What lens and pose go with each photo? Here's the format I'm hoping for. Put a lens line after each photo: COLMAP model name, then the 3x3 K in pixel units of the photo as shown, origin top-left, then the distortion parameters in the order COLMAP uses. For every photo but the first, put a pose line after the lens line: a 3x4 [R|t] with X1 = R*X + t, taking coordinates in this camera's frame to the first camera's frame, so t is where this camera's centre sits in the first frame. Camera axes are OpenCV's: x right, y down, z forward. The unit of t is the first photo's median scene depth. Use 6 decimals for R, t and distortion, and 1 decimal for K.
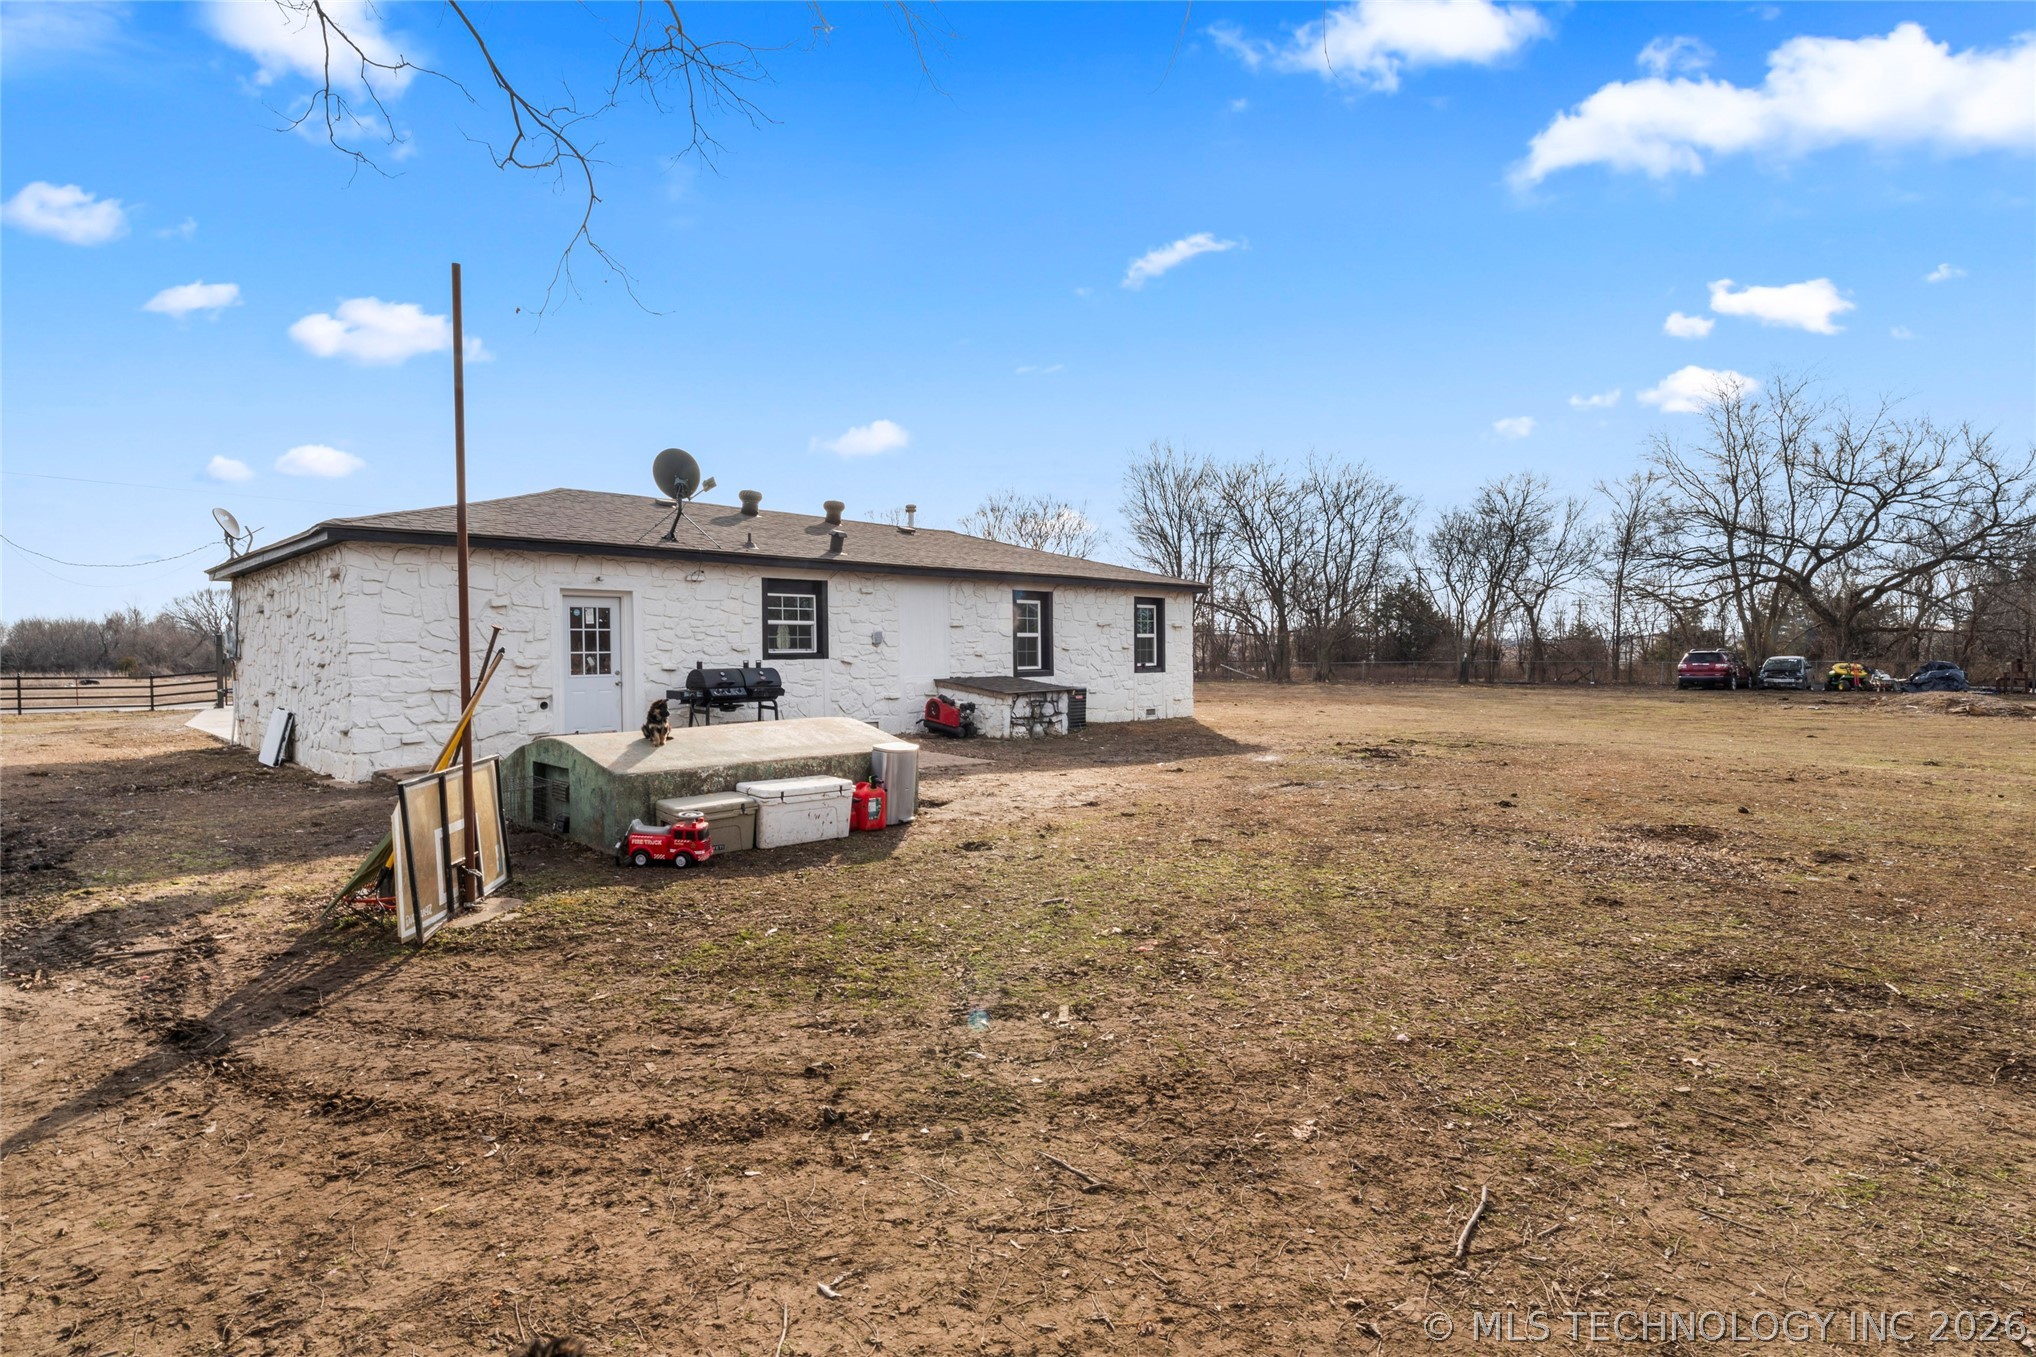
lens RADIAL K [[1004.6, 0, 1025.0], [0, 1004.6, 655.0], [0, 0, 1]] dist [0.002048, 0.000214]
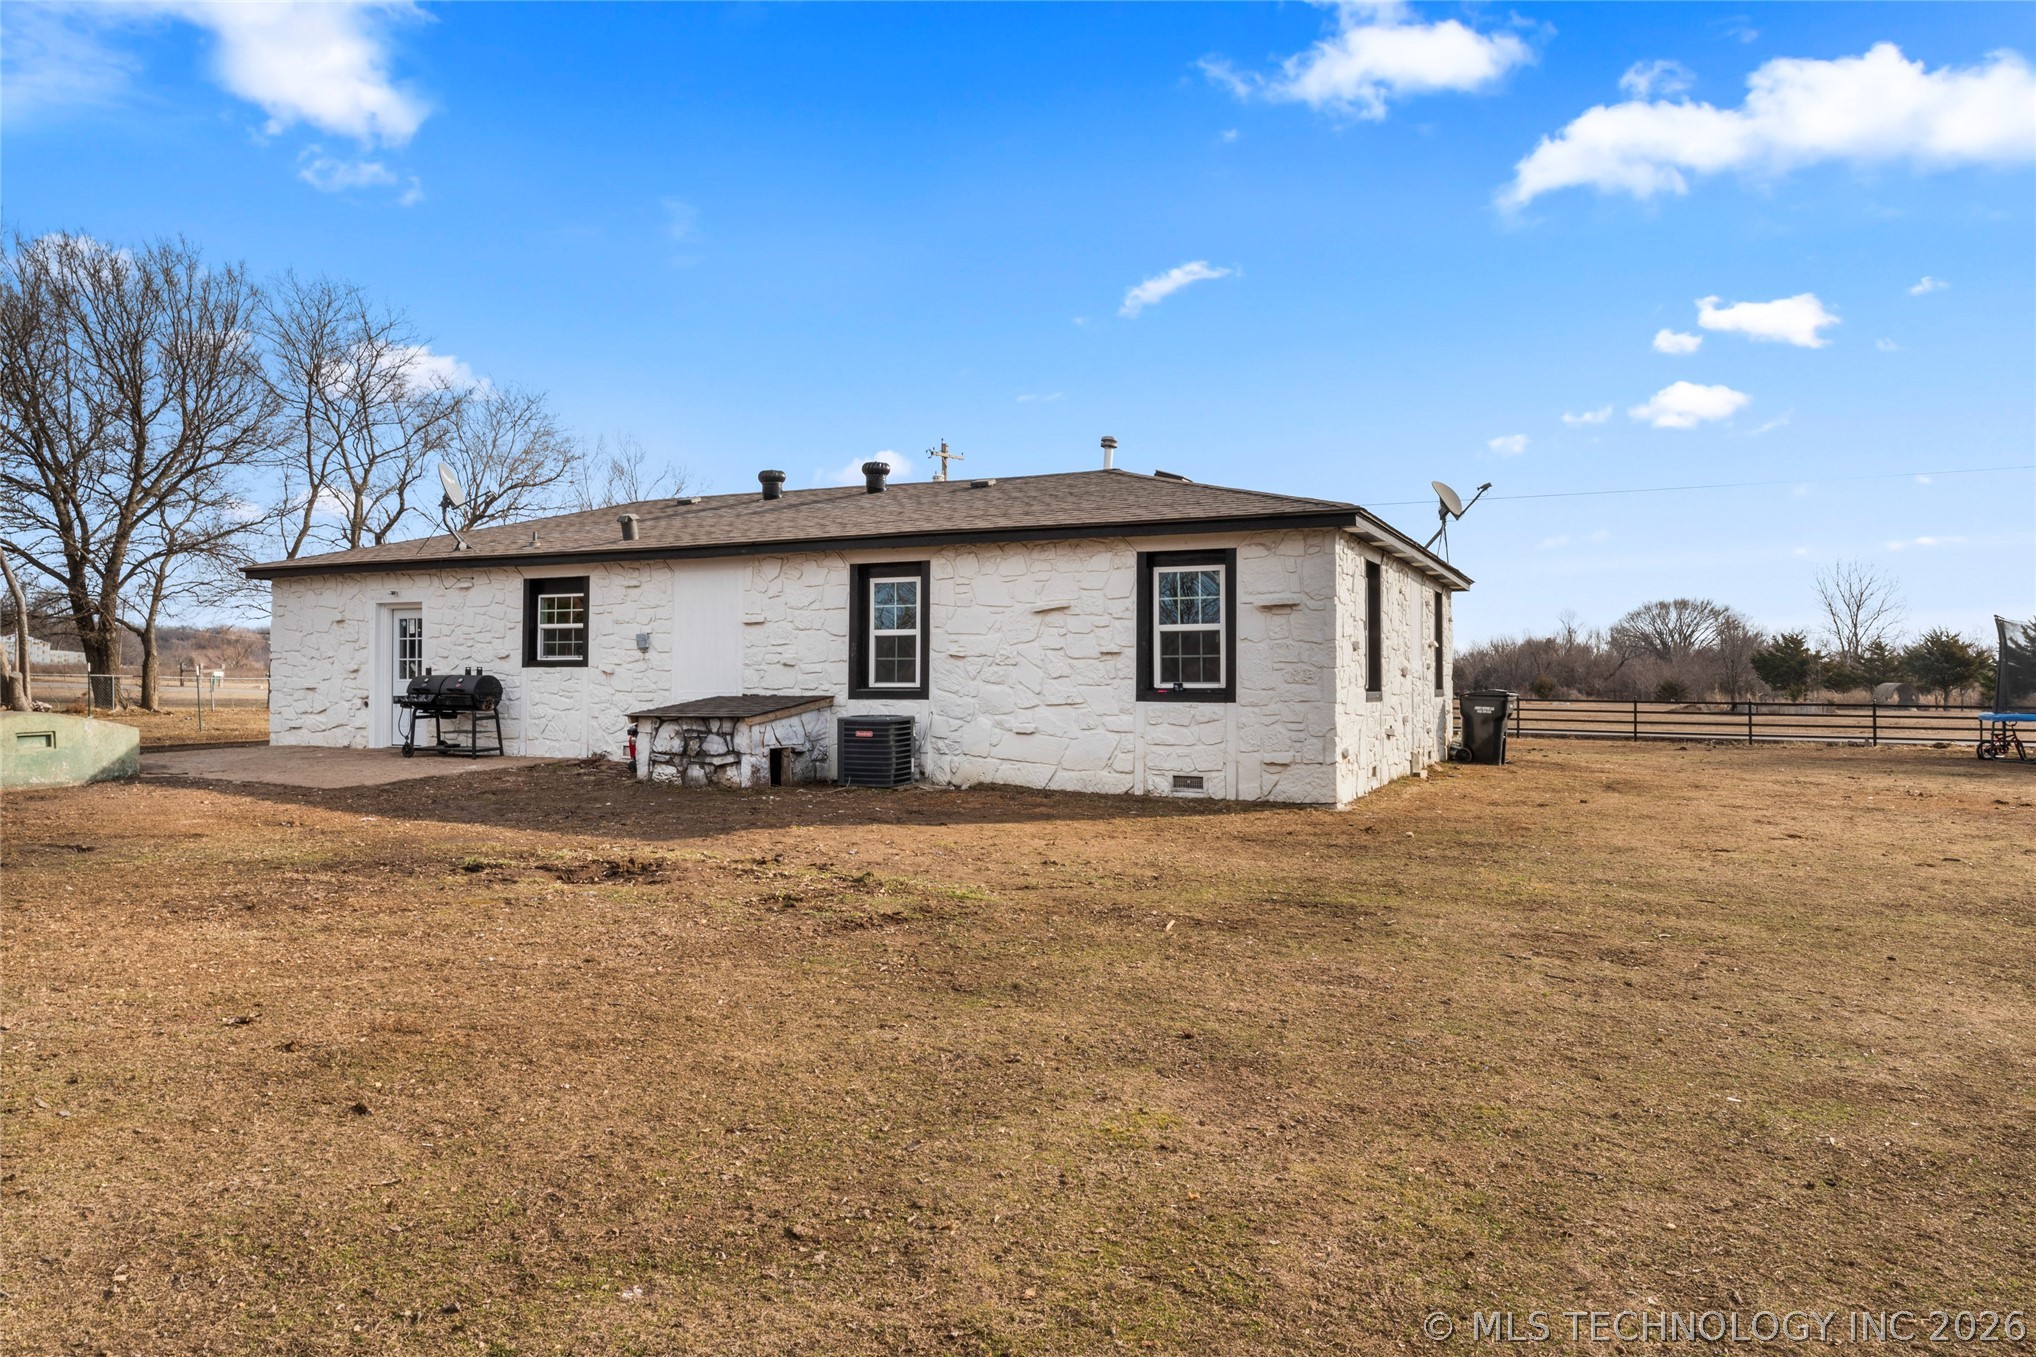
lens RADIAL K [[1314.0, 0, 1018.0], [0, 1314.0, 678.5], [0, 0, 1]] dist [0.002640, 0.001240]
pose [[0.319988, 0.007215, -0.947394, 0.946882], [-0.008857, 0.999950, 0.004624, 0.005041], [0.947380, 0.006911, 0.320036, 0.957441]]
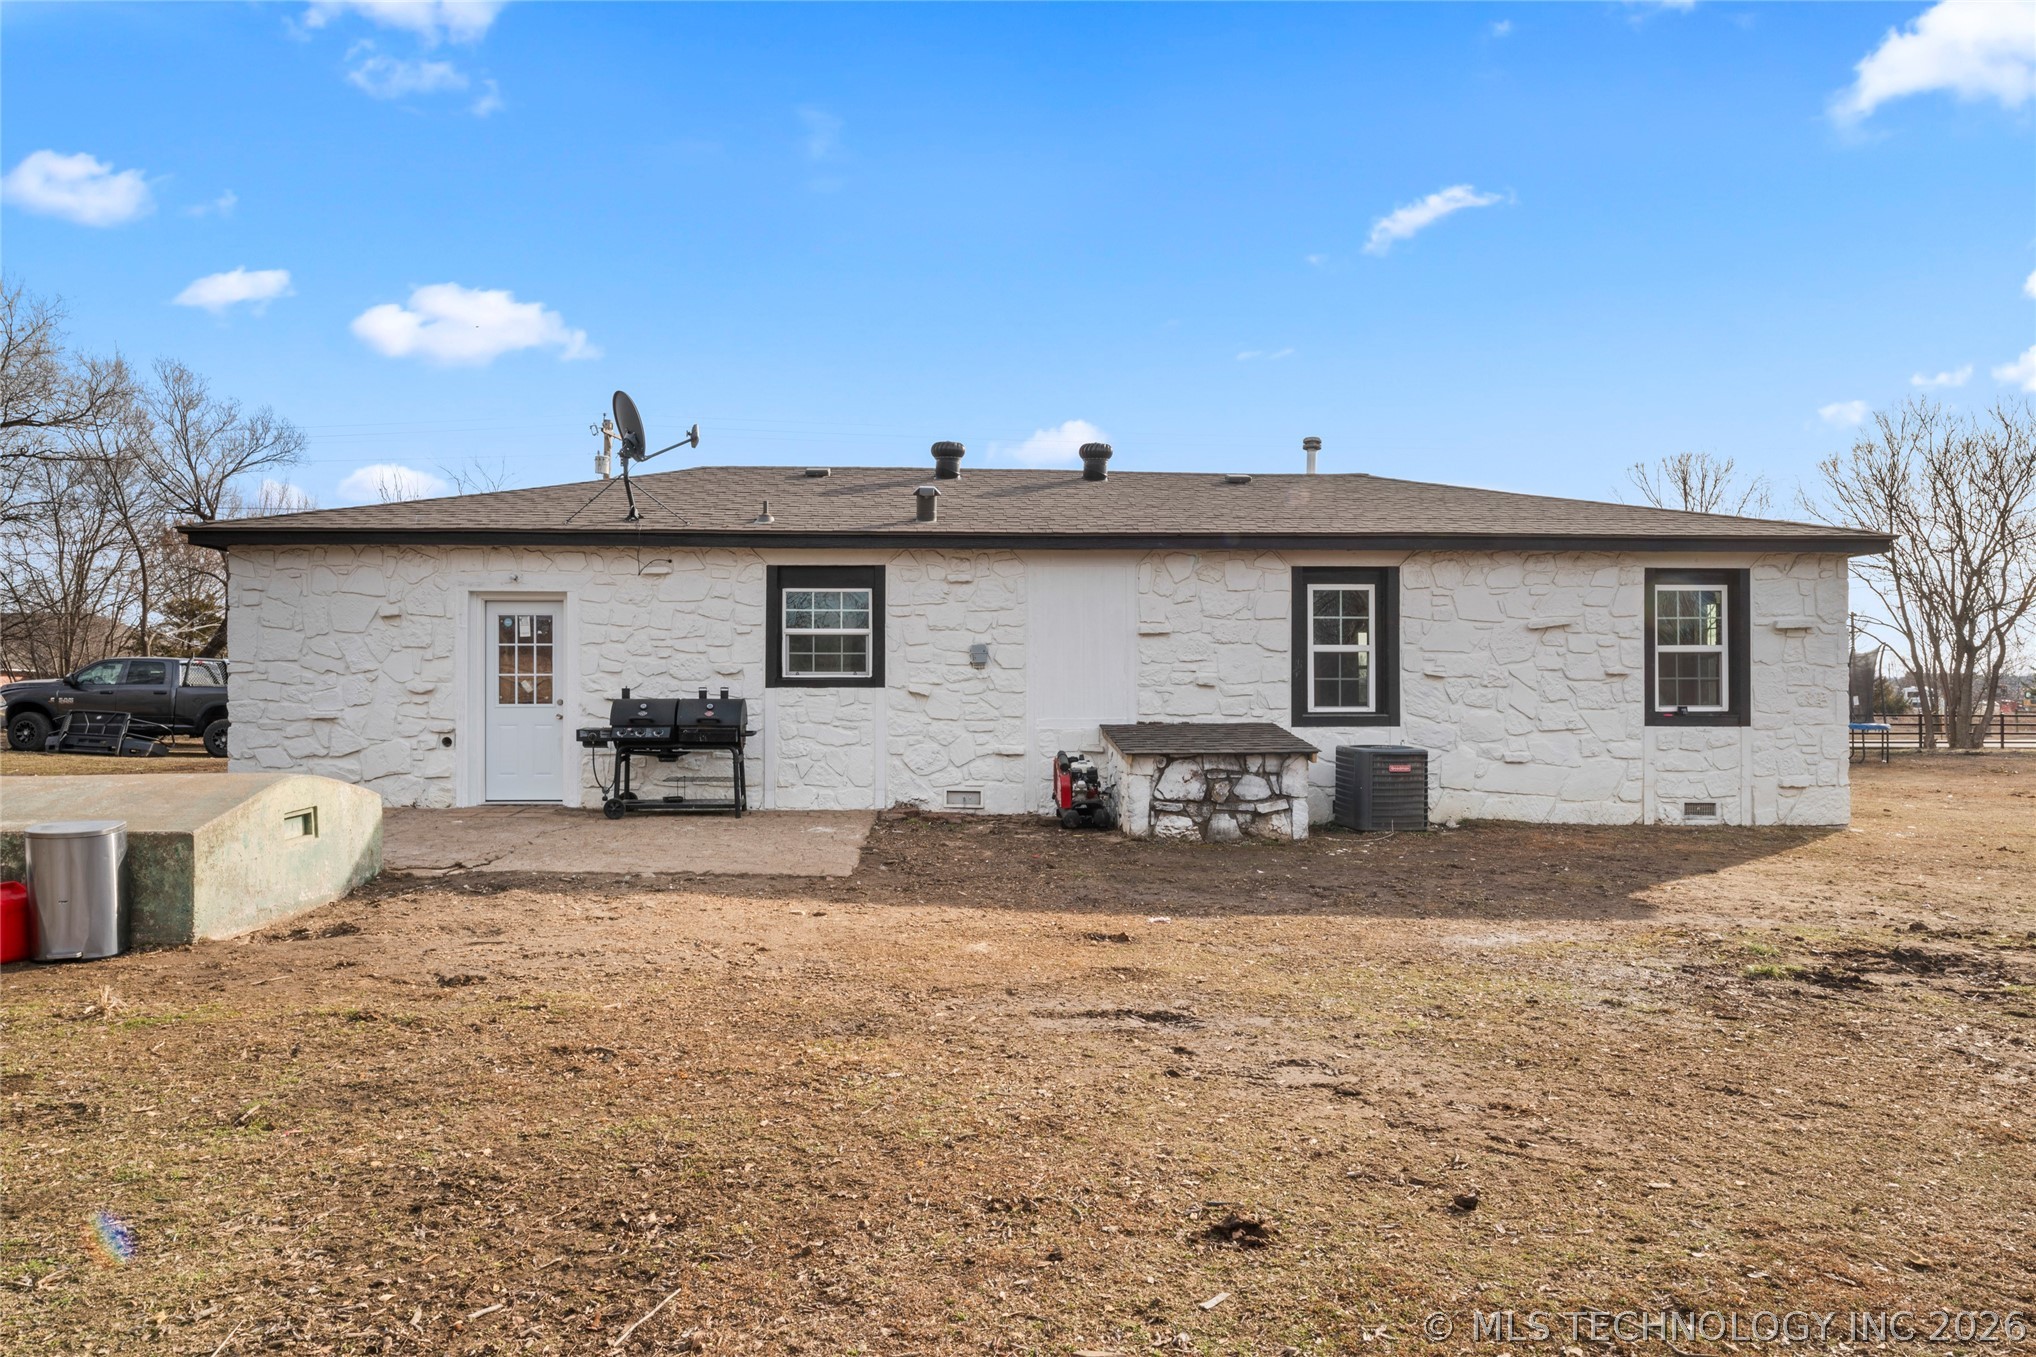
lens RADIAL K [[1314.0, 0, 1018.0], [0, 1314.0, 678.5], [0, 0, 1]] dist [0.002640, 0.001240]
pose [[0.726837, 0.002404, -0.686806, 0.424752], [-0.009239, 0.999938, -0.006277, 0.002576], [0.686748, 0.010908, 0.726814, 0.437714]]
